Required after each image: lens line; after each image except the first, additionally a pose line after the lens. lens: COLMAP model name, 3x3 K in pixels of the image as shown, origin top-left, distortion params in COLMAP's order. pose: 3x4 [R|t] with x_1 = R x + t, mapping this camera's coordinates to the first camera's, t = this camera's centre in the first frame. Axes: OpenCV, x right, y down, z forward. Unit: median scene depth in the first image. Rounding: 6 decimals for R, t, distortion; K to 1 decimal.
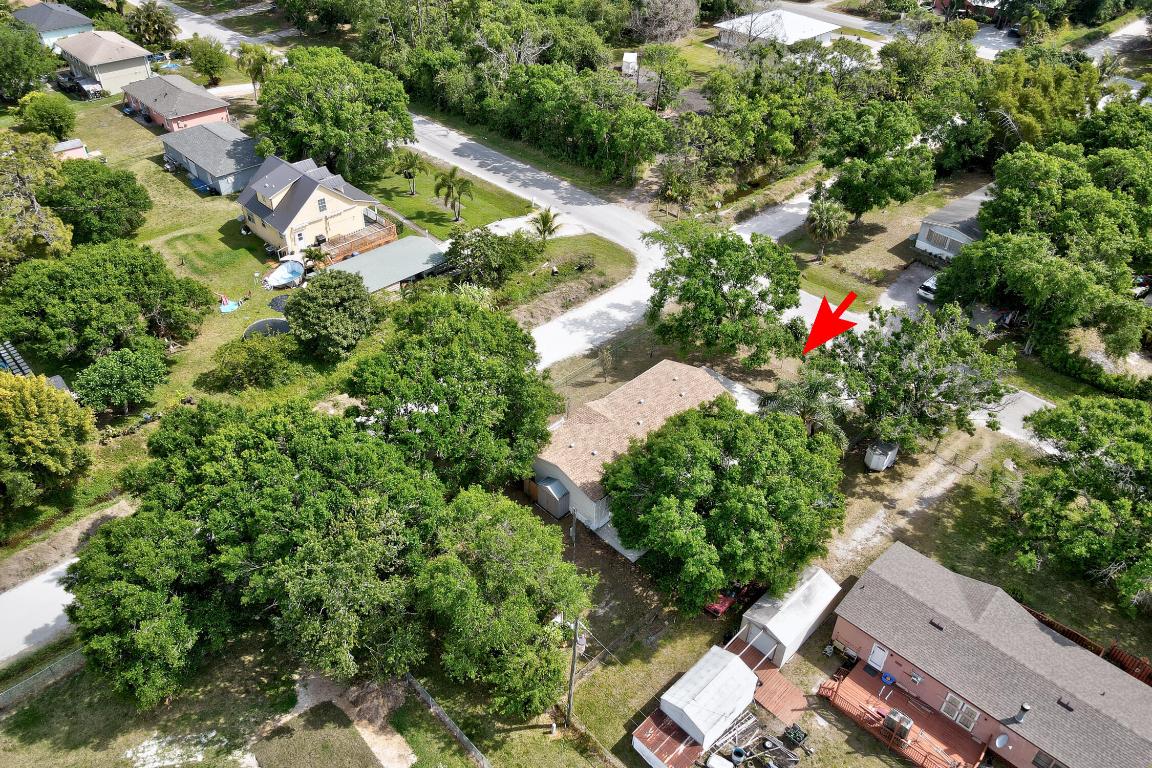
lens RADIAL K [[833.2, 0, 574.5], [0, 833.2, 356.1], [0, 0, 1]] dist [0.004273, 0.024727]
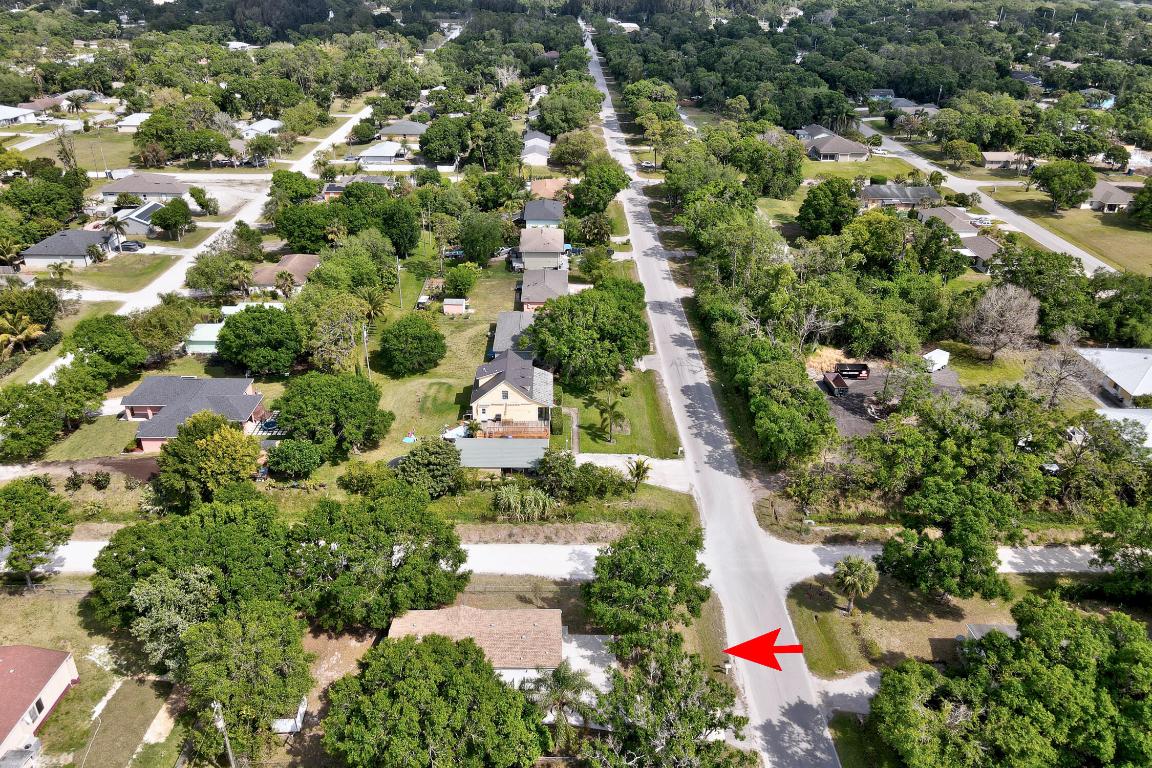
lens RADIAL K [[821.5, 0, 573.7], [0, 821.5, 396.0], [0, 0, 1]] dist [0.007248, -0.000867]
pose [[0.739818, 0.320564, -0.591530, 0.543523], [-0.407794, 0.912946, -0.015275, -0.199306], [0.535138, 0.252523, 0.806138, -0.001056]]
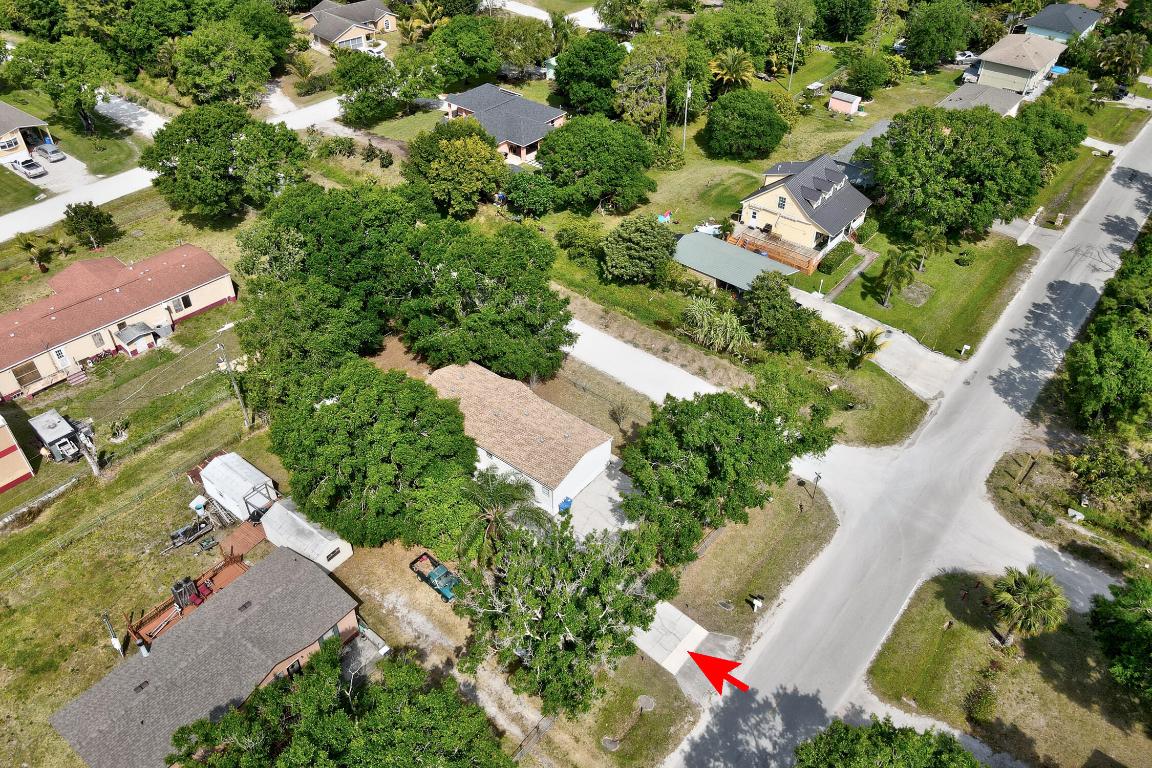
lens RADIAL K [[821.5, 0, 573.7], [0, 821.5, 396.0], [0, 0, 1]] dist [0.007248, -0.000867]
pose [[0.132189, 0.639265, -0.757540, 0.602717], [-0.596829, 0.661514, 0.454086, -0.328051], [0.791404, 0.392097, 0.468977, 0.383030]]
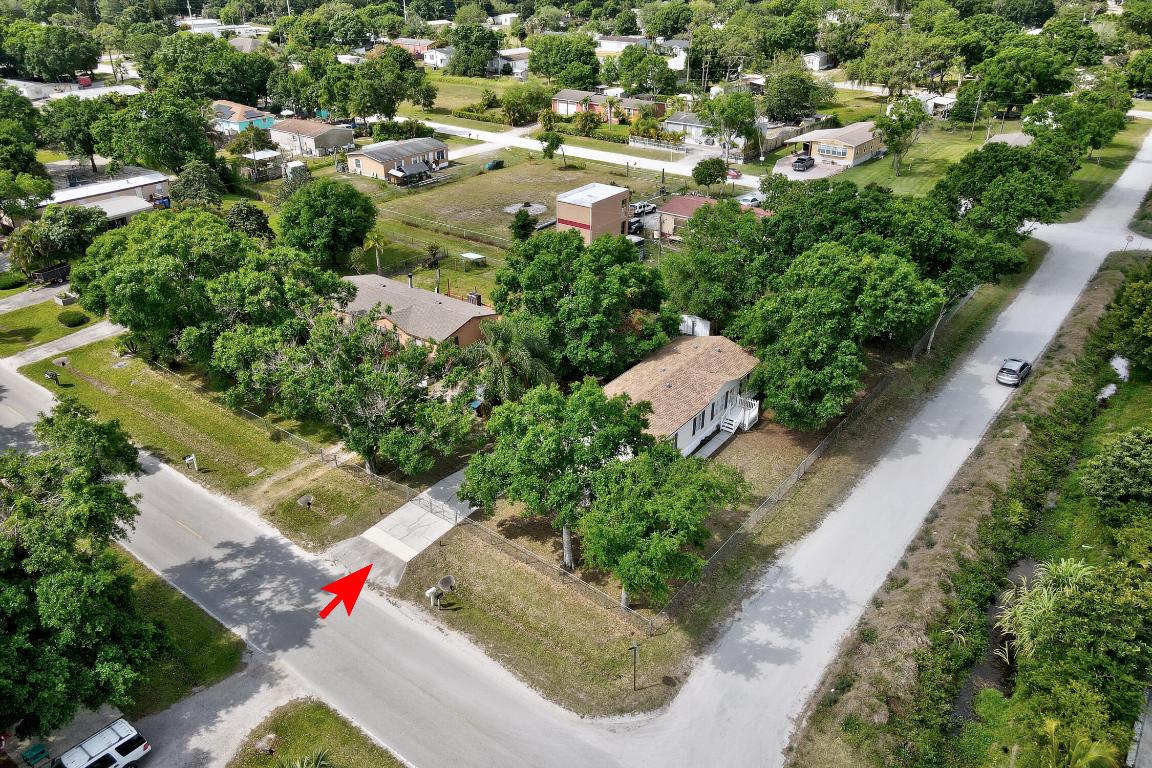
lens RADIAL K [[848.4, 0, 576.0], [0, 848.4, 384.0], [0, 0, 1]] dist [-0.000123, 0.036920]
pose [[-0.985685, 0.072572, -0.152180, 0.225706], [-0.105423, 0.439104, 0.892230, -0.550841], [0.131574, 0.895500, -0.425168, 0.974267]]
